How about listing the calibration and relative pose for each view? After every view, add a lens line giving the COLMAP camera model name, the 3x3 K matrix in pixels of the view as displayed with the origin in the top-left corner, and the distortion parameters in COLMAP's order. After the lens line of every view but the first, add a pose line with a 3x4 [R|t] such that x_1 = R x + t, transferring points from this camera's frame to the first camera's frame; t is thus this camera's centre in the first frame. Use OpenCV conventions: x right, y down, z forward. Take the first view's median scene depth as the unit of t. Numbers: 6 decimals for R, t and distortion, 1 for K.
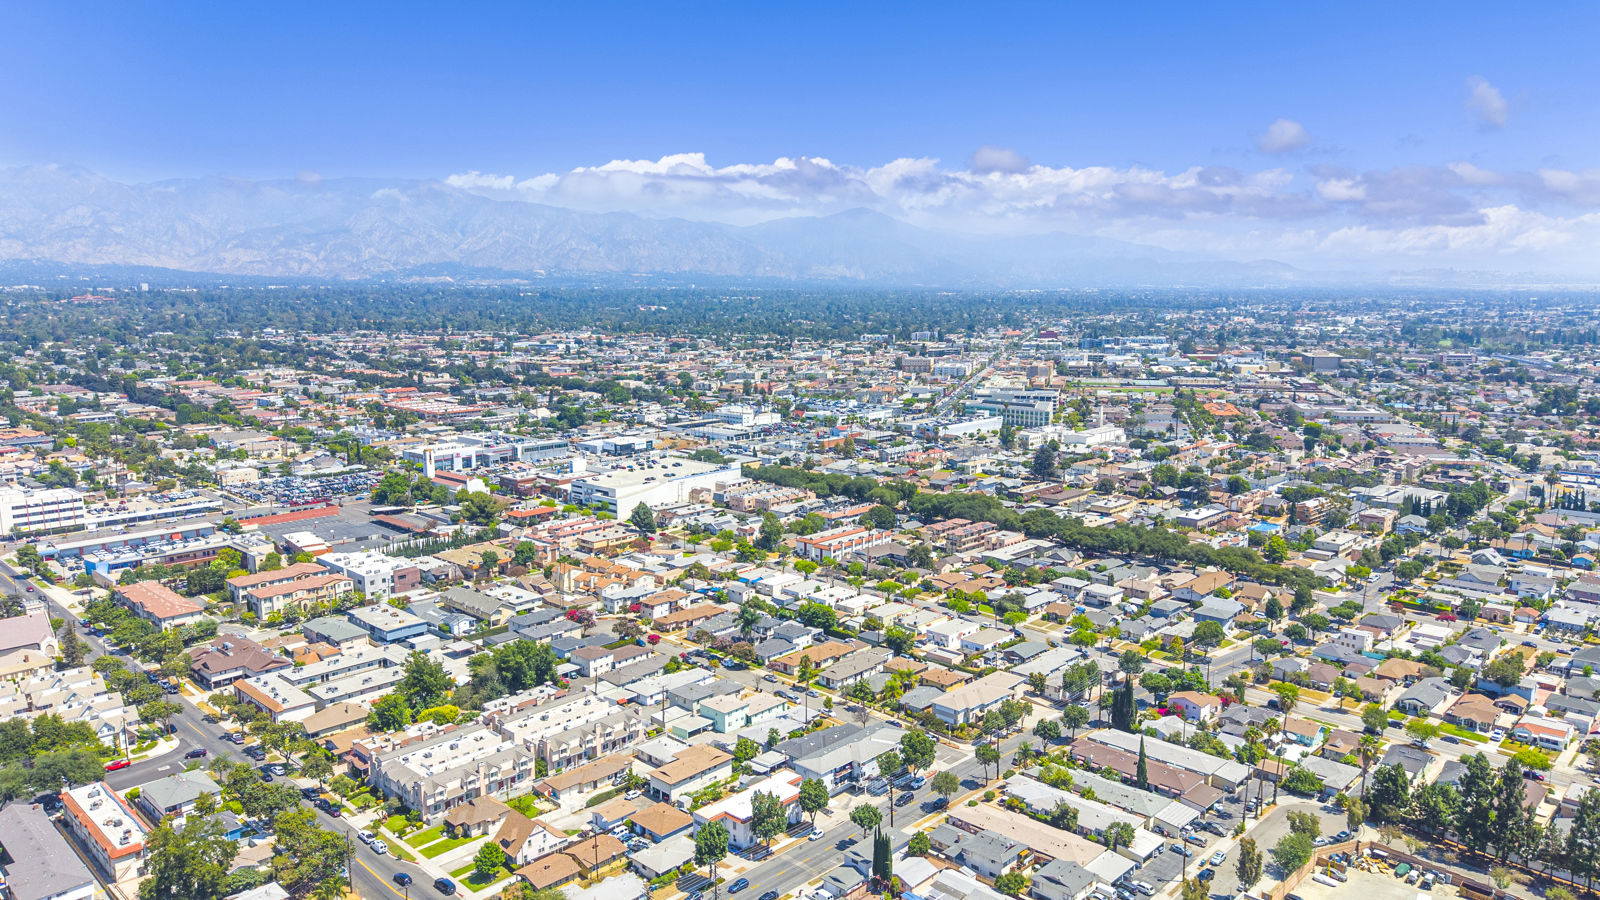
lens RADIAL K [[1113.0, 0, 800.7], [0, 1113.0, 398.1], [0, 0, 1]] dist [0.049955, -0.066109]
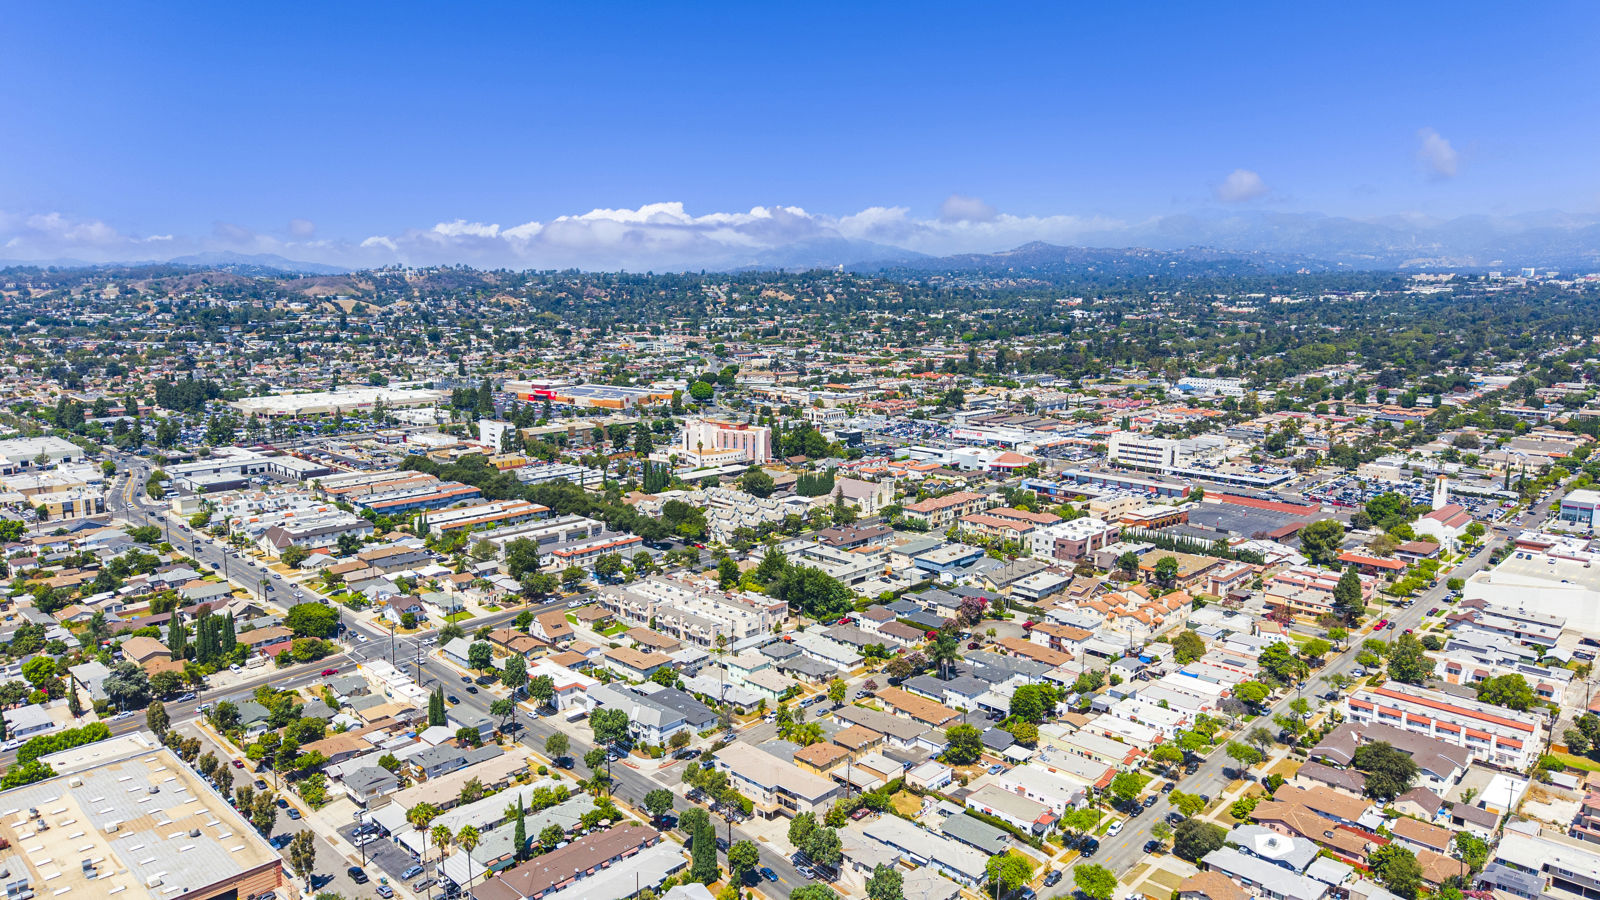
lens RADIAL K [[1065.5, 0, 794.4], [0, 1065.5, 448.2], [0, 0, 1]] dist [0.050684, -0.083085]
pose [[-0.007672, 0.167968, -0.985763, 0.764777], [-0.108898, 0.979788, 0.167798, -0.094508], [0.994023, 0.108635, 0.010774, 0.819917]]
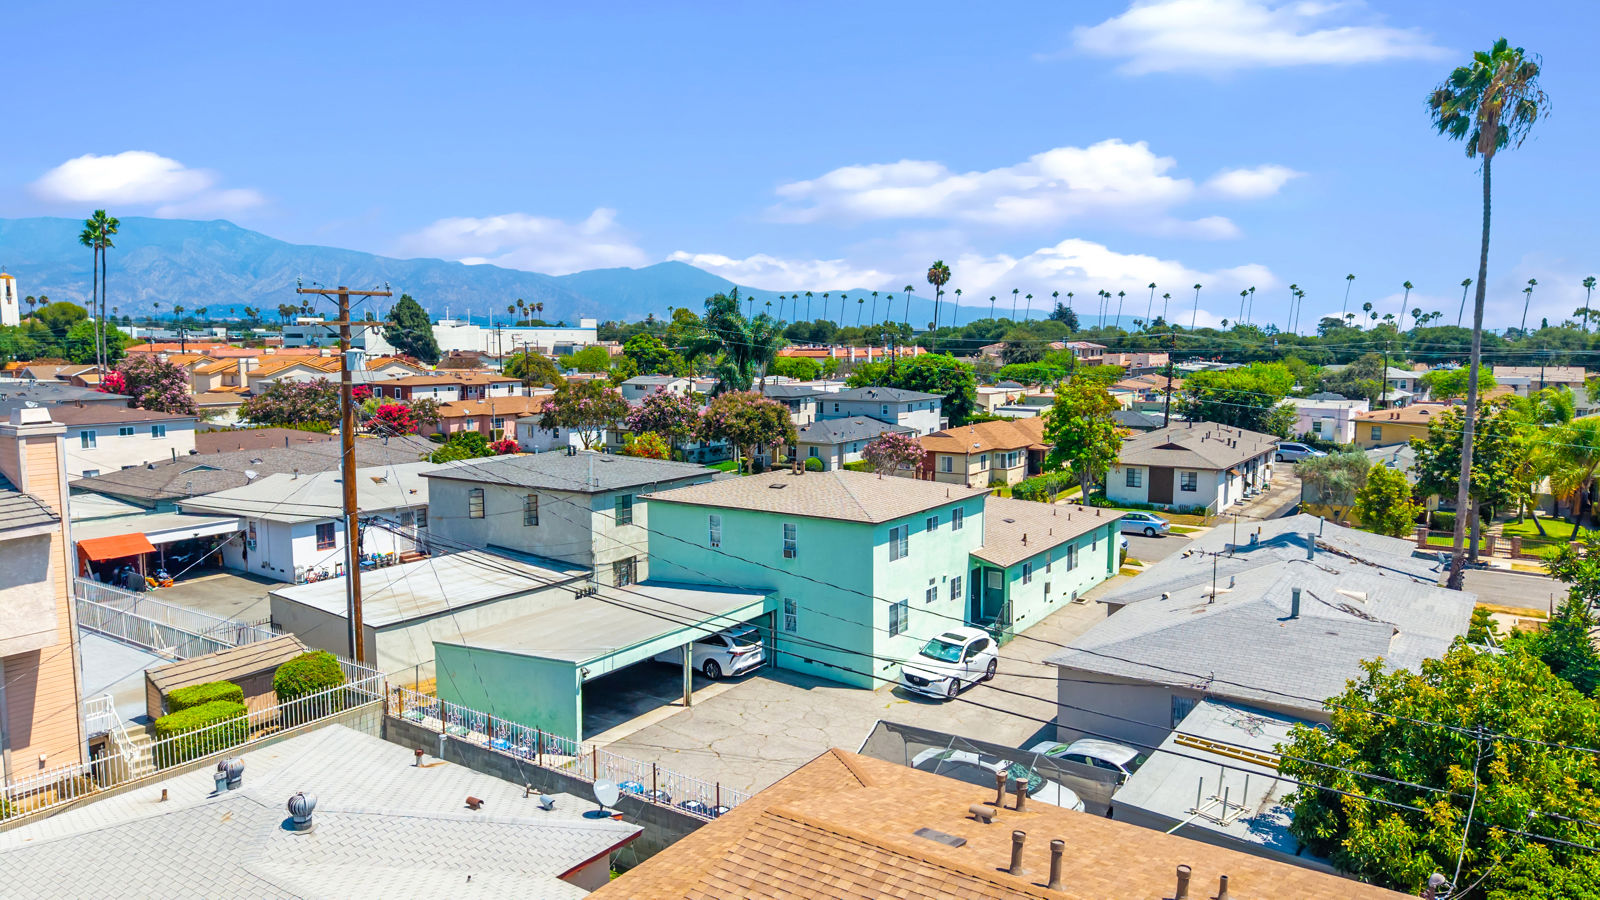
lens RADIAL K [[1081.9, 0, 799.8], [0, 1081.9, 451.2], [0, 0, 1]] dist [-0.000524, -0.001778]
pose [[0.985738, -0.011721, 0.167880, -0.076284], [0.011684, 0.999931, 0.001210, 0.217357], [-0.167883, 0.000769, 0.985807, 0.701593]]
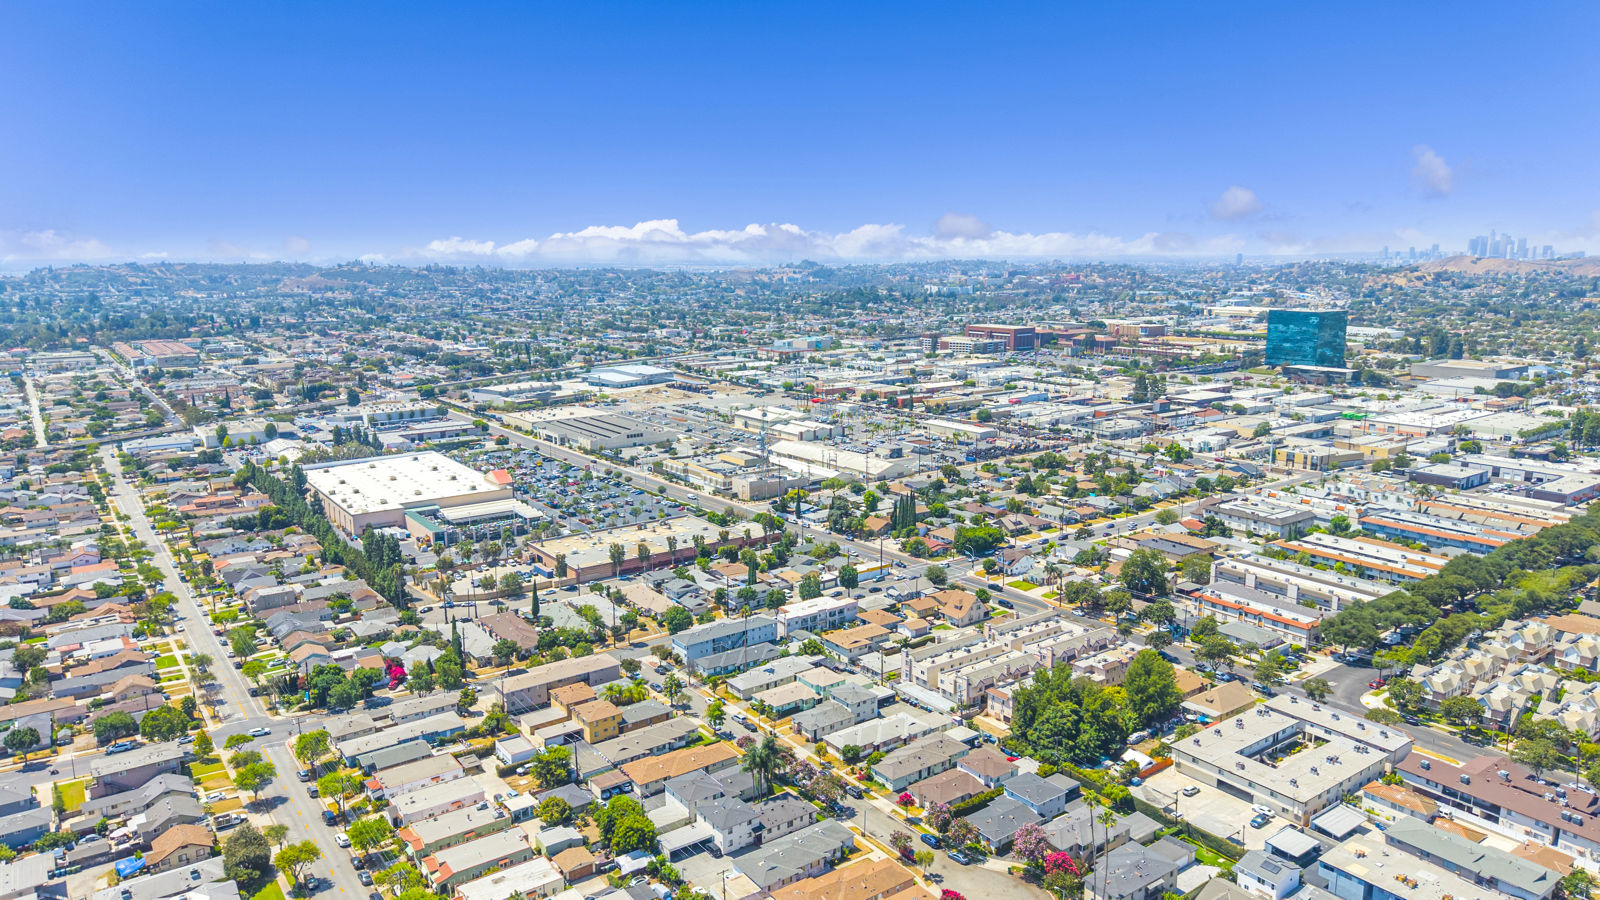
lens RADIAL K [[1058.9, 0, 805.5], [0, 1058.9, 453.1], [0, 0, 1]] dist [0.074421, -0.104616]
pose [[-0.984608, -0.025744, 0.172873, -0.173321], [0.025475, 0.957391, 0.287670, -0.150634], [-0.172913, 0.287646, -0.941998, 1.486078]]
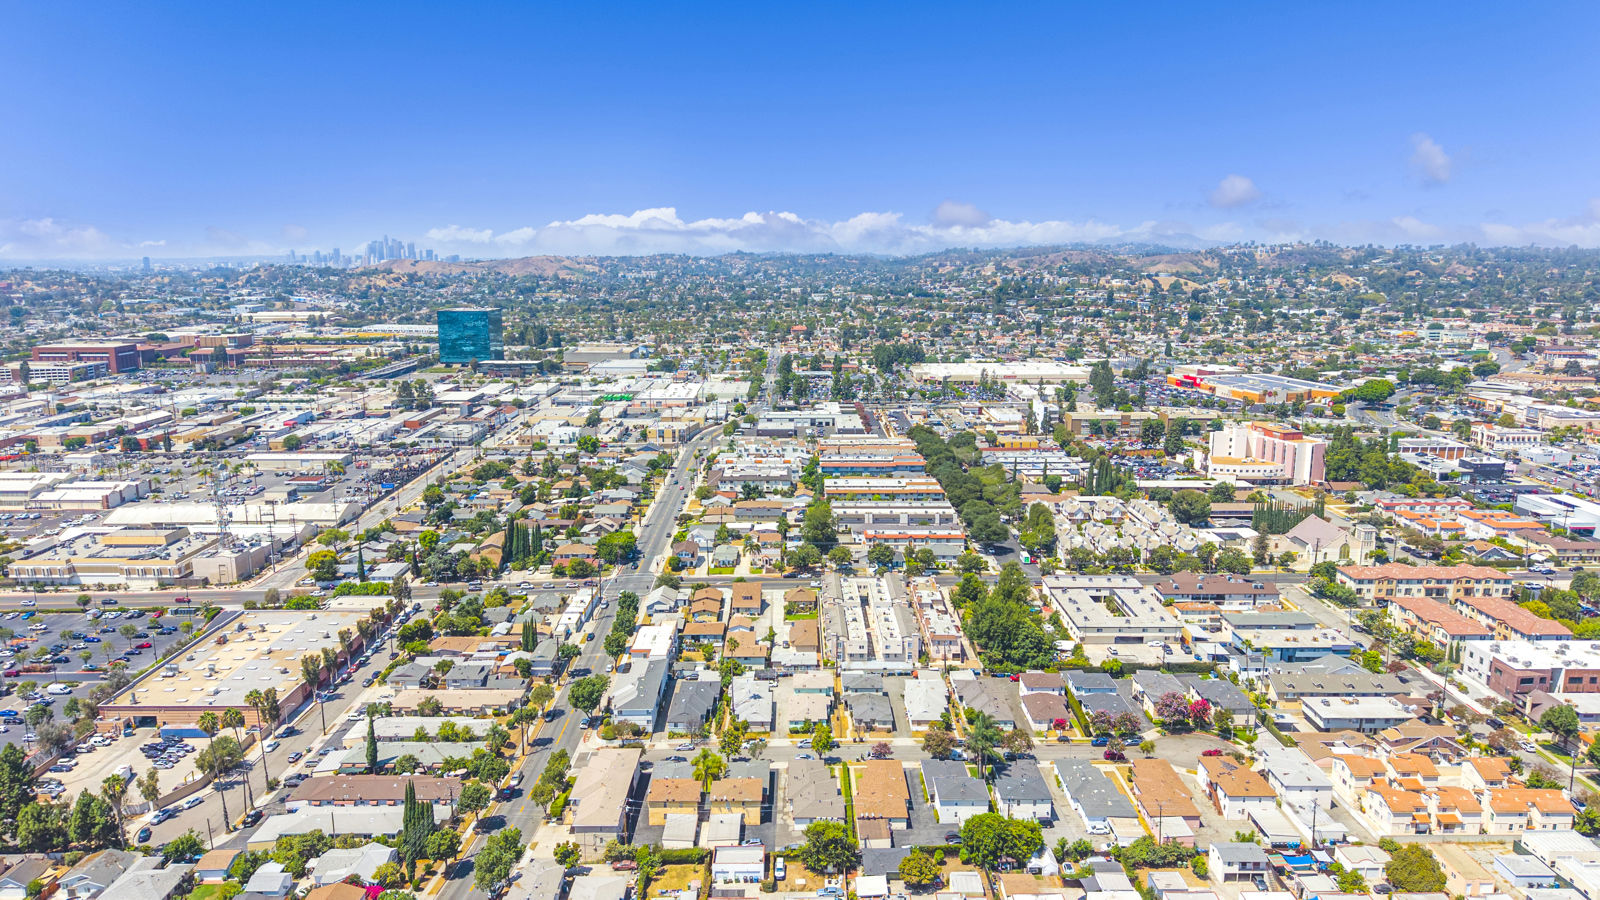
lens RADIAL K [[1058.6, 0, 800.0], [0, 1058.6, 450.0], [0, 0, 1]] dist [0.063947, -0.084686]
pose [[-0.721585, 0.134862, -0.679063, 0.441993], [-0.066517, 0.962801, 0.261895, -0.133647], [0.689123, 0.234149, -0.685773, 1.286239]]
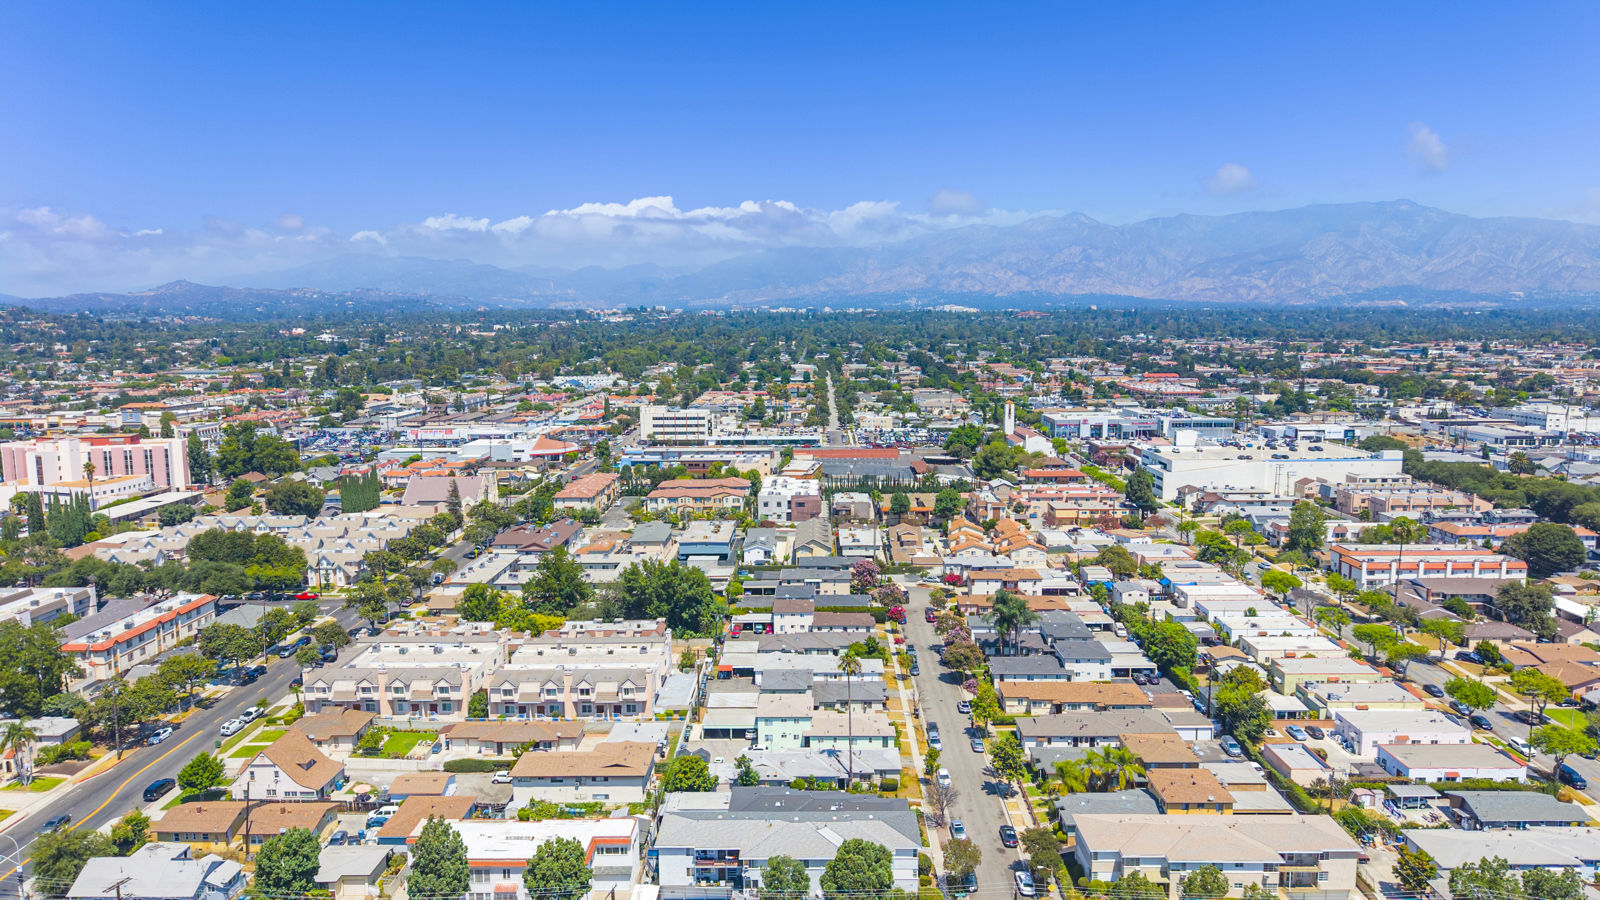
lens RADIAL K [[1066.1, 0, 801.7], [0, 1066.1, 445.9], [0, 0, 1]] dist [0.036758, -0.040324]
pose [[0.679522, 0.086399, -0.728550, 0.290769], [-0.071452, 0.996114, 0.051486, 0.080040], [0.730167, 0.017071, 0.683056, 0.485792]]
